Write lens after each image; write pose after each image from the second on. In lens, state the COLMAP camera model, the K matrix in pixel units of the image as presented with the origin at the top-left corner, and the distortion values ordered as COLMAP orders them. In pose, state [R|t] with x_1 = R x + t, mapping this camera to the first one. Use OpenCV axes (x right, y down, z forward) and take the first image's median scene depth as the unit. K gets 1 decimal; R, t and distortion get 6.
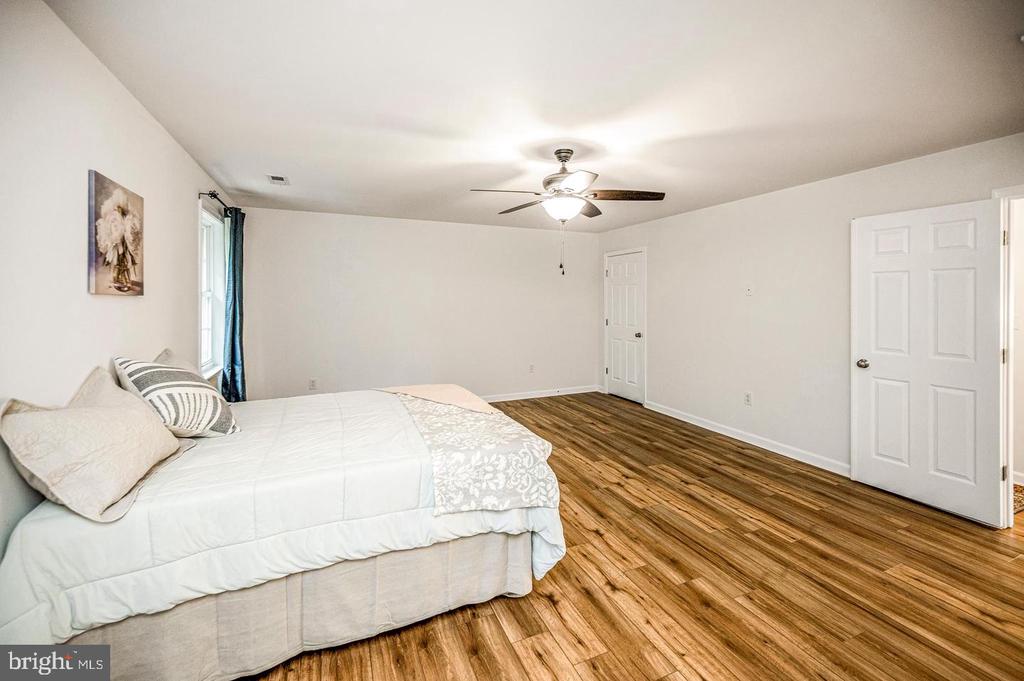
lens RADIAL K [[430.4, 0, 504.8], [0, 430.4, 297.9], [0, 0, 1]] dist [0.000779, -0.000008]
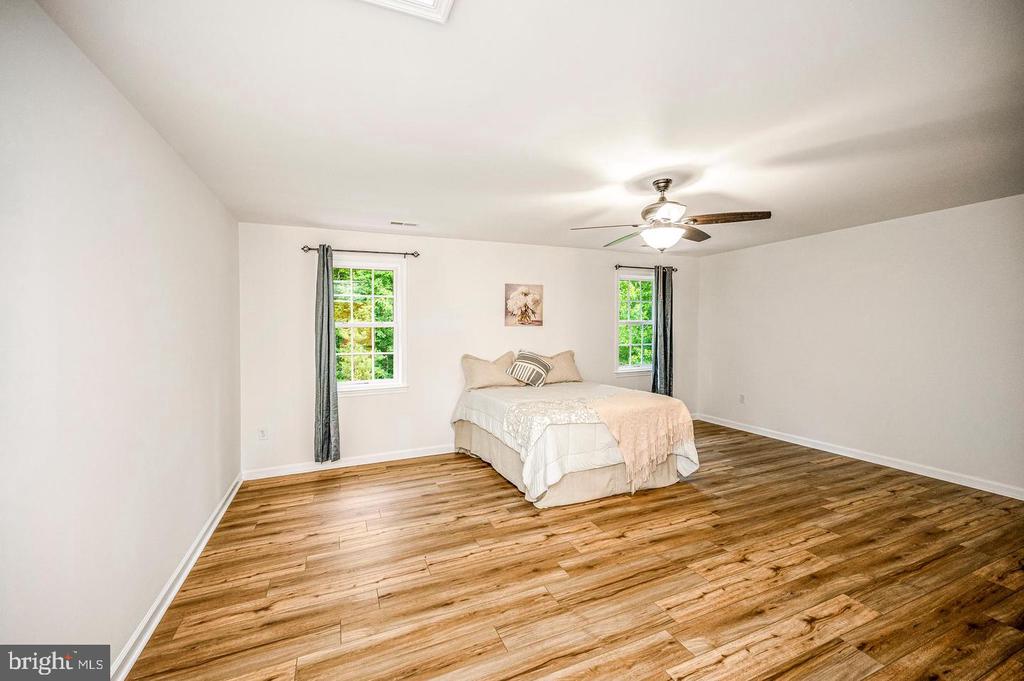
lens RADIAL K [[405.0, 0, 513.0], [0, 405.0, 327.4], [0, 0, 1]] dist [-0.000568, 0.000019]
pose [[0.015299, 0.004764, -0.999872, 1.439918], [0.005727, 0.999972, 0.004853, -0.008834], [0.999867, -0.005801, 0.015271, 0.799027]]
